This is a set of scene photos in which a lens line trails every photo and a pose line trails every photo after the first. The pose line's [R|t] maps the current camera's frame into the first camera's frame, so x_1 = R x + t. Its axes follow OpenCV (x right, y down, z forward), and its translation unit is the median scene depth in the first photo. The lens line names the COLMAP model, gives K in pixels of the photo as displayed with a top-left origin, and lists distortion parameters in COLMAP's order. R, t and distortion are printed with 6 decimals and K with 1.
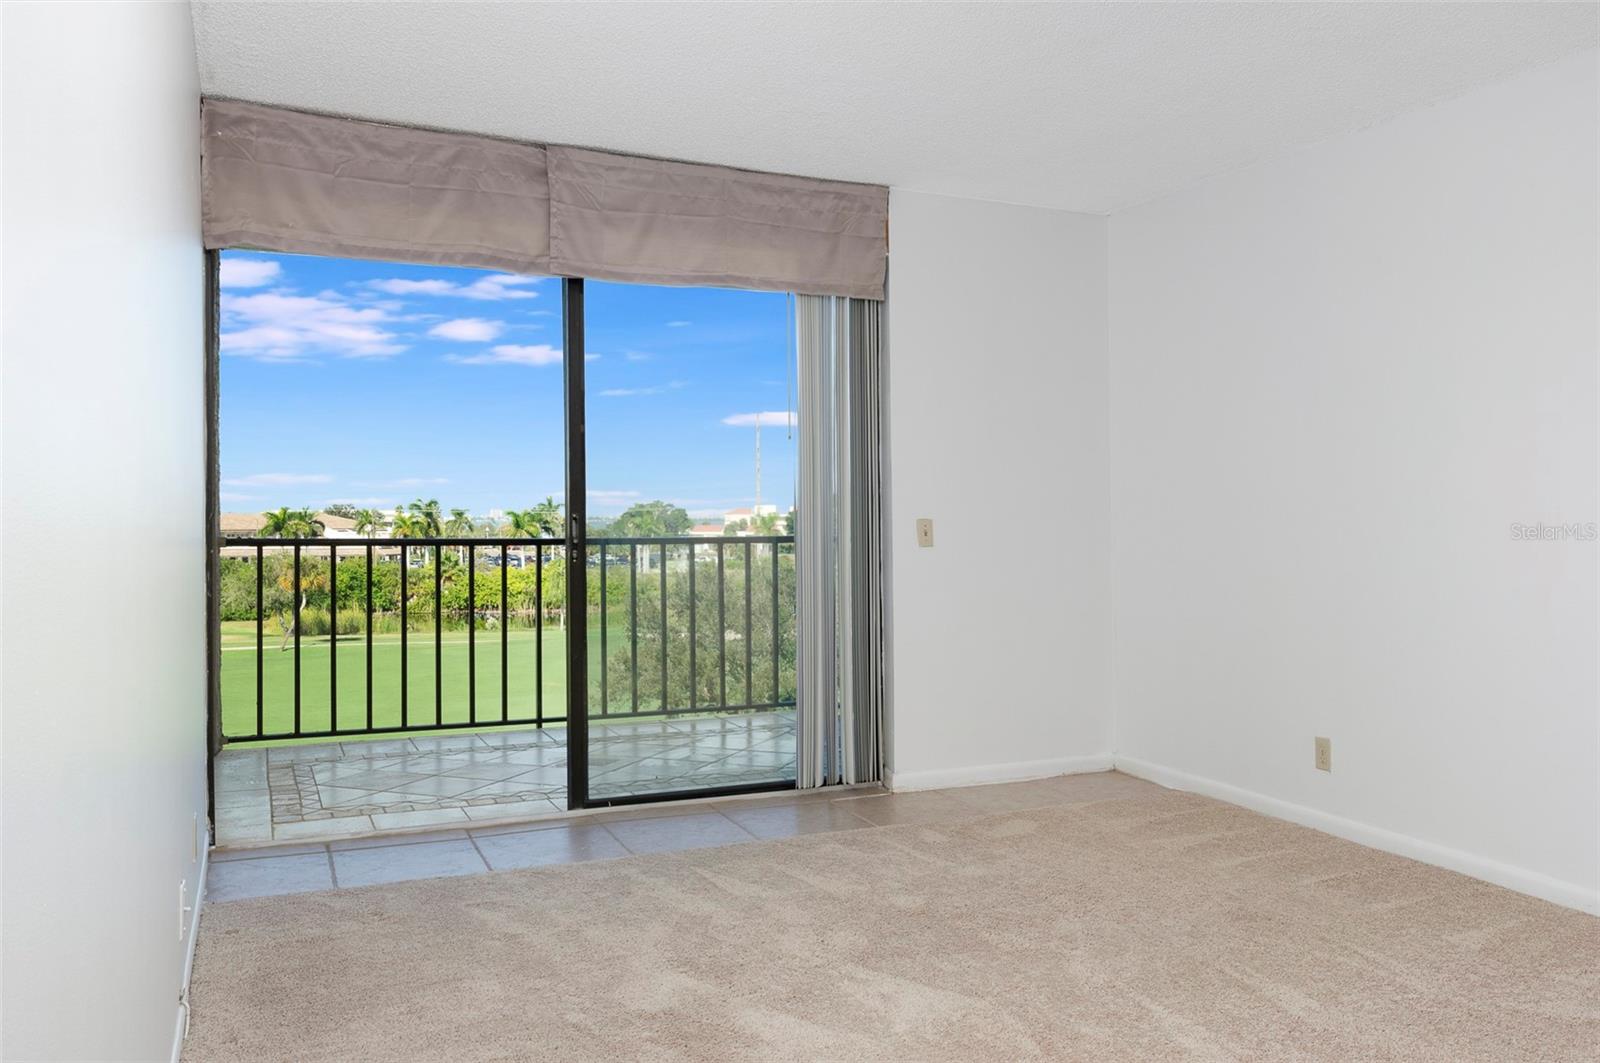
lens RADIAL K [[1206.3, 0, 798.6], [0, 1206.3, 470.3], [0, 0, 1]] dist [-0.001599, 0.001644]
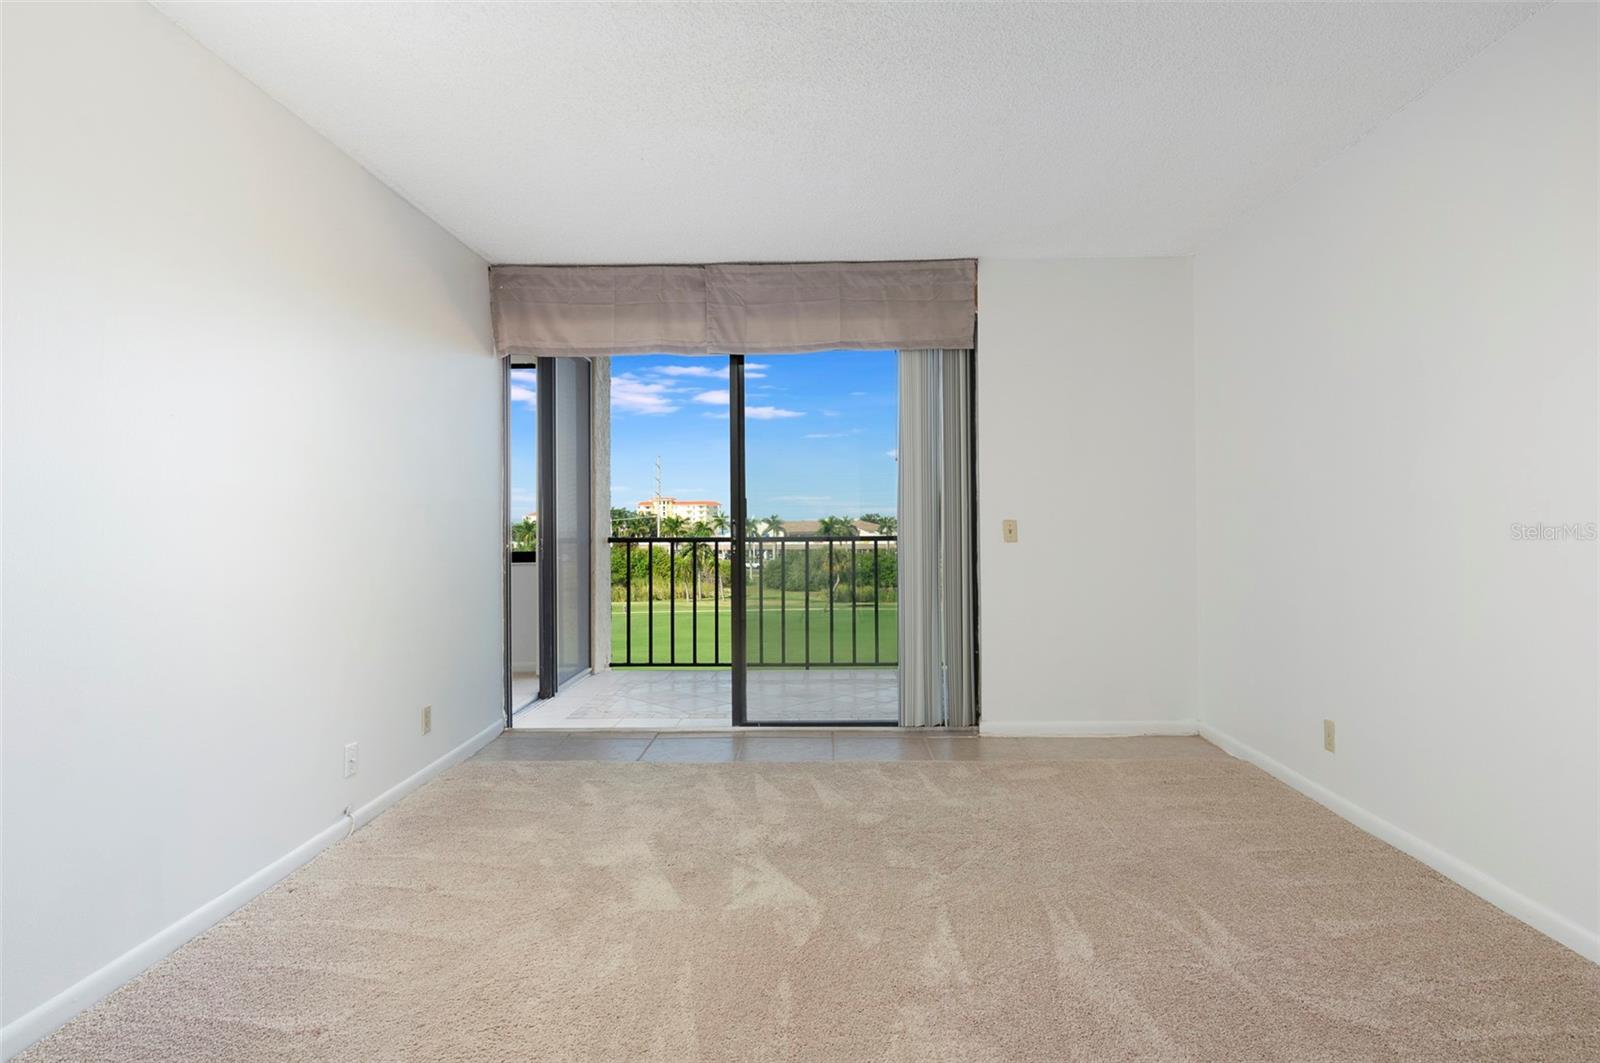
lens RADIAL K [[872.9, 0, 805.9], [0, 872.9, 486.2], [0, 0, 1]] dist [-0.002652, -0.001115]
pose [[0.903131, -0.028788, -0.428398, 0.334258], [0.028373, 0.999570, -0.007357, 0.006807], [0.428426, -0.005511, 0.903560, 0.101711]]
